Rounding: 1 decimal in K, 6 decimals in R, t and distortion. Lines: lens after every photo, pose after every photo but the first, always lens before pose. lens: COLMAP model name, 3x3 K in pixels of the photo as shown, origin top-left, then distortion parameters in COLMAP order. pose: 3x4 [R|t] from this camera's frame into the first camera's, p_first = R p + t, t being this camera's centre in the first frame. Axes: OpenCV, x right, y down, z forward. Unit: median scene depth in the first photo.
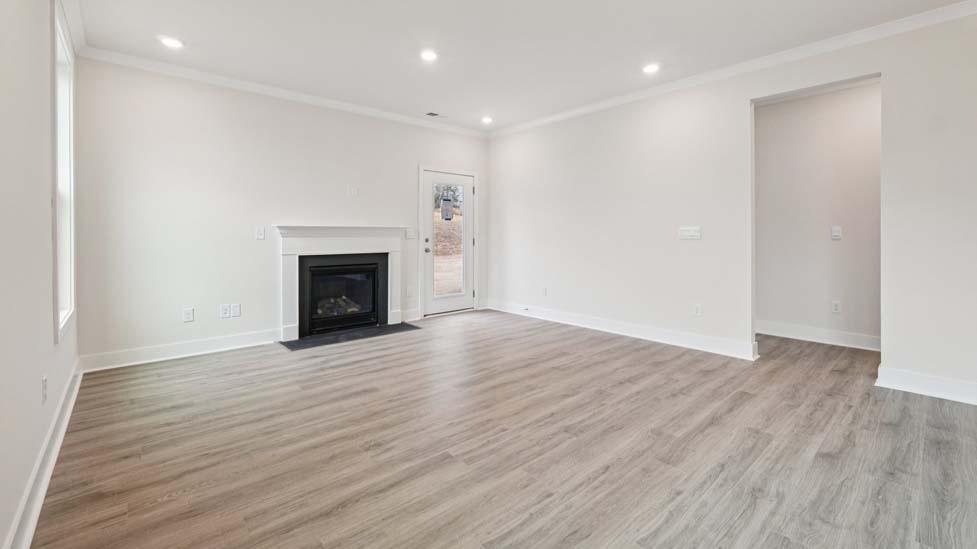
lens RADIAL K [[415.9, 0, 495.6], [0, 415.9, 239.2], [0, 0, 1]] dist [-0.008443, 0.004005]
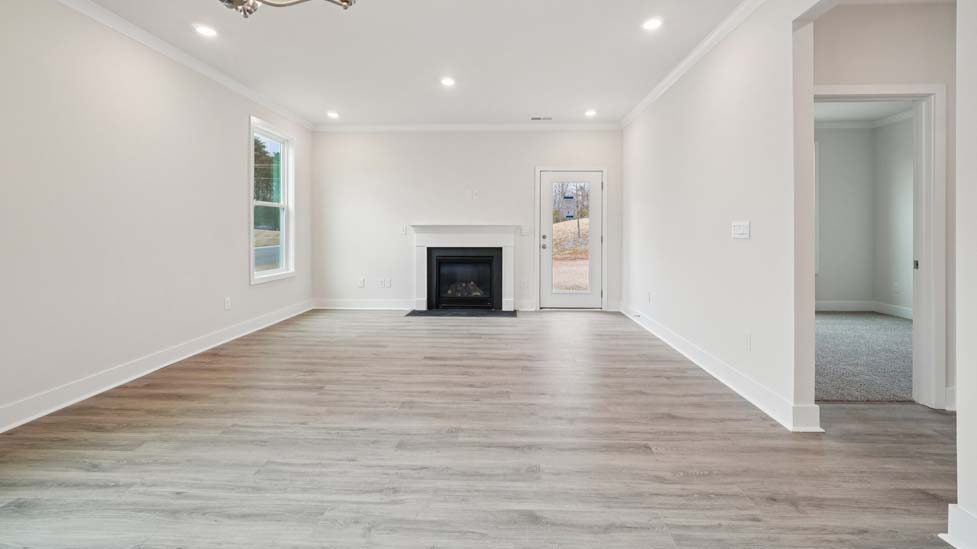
lens RADIAL K [[416.5, 0, 486.6], [0, 416.5, 236.9], [0, 0, 1]] dist [-0.008391, 0.000649]
pose [[0.713694, 0.010563, -0.700378, 0.592376], [-0.010262, 0.999937, 0.004623, -0.002002], [0.700383, 0.003888, 0.713757, 0.178474]]
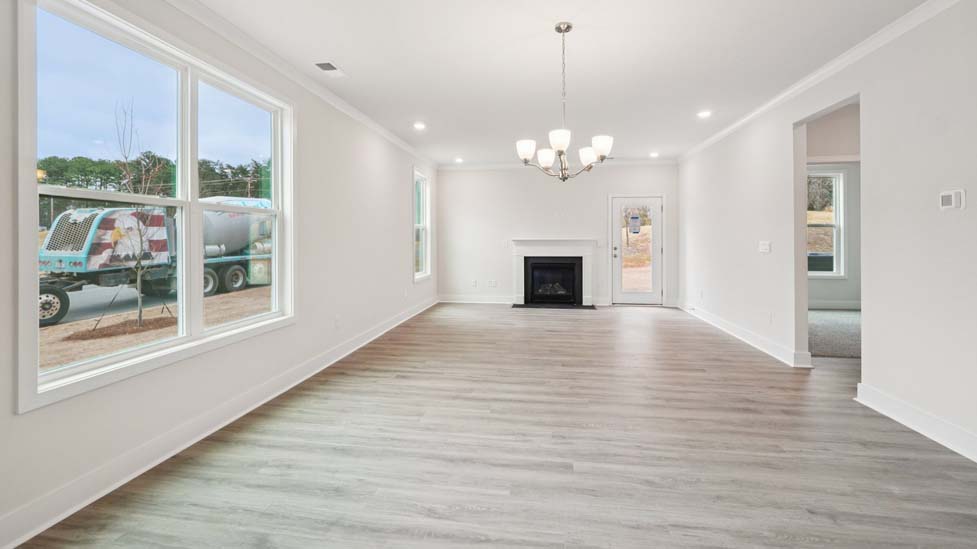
lens RADIAL K [[416.5, 0, 480.6], [0, 416.5, 245.2], [0, 0, 1]] dist [-0.008391, 0.000649]
pose [[0.633878, 0.009719, -0.773372, 0.764727], [-0.006993, 0.999952, 0.006835, -0.019179], [0.773402, 0.001075, 0.633916, -0.258193]]
